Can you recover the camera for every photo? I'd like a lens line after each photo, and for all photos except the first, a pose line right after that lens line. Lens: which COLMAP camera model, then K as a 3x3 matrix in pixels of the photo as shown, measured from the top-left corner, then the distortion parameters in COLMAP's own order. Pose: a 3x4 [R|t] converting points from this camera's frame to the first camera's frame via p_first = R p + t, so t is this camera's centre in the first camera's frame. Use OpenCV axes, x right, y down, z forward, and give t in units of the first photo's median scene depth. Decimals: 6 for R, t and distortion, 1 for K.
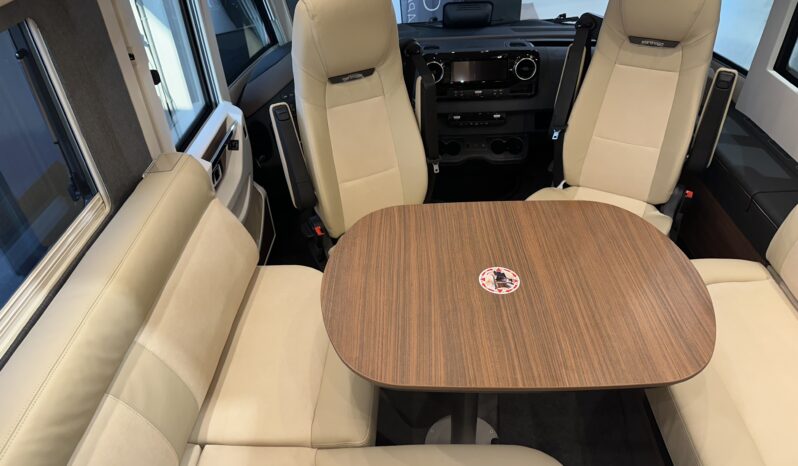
lens RADIAL K [[560.9, 0, 377.9], [0, 560.9, 237.1], [0, 0, 1]] dist [0.020931, -0.038447]
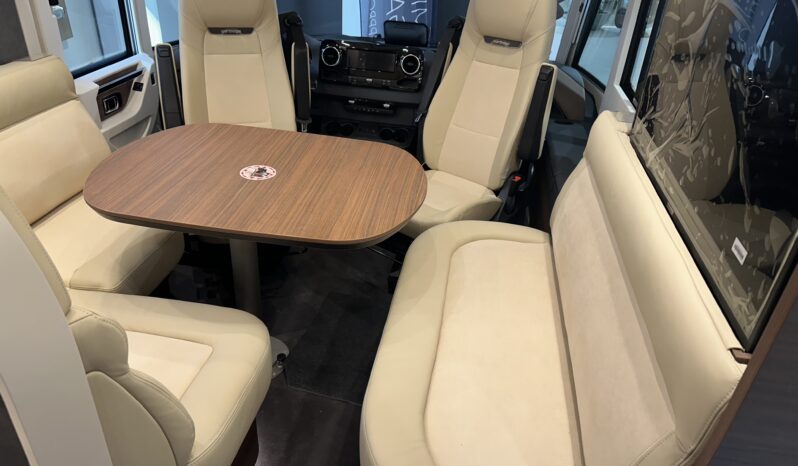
lens RADIAL K [[560.9, 0, 383.7], [0, 560.9, 243.1], [0, 0, 1]] dist [0.020931, -0.038447]
pose [[0.985799, 0.156668, -0.060467, 0.370309], [-0.162413, 0.981003, -0.106087, 0.197010], [0.042698, 0.114401, 0.992517, -0.077824]]
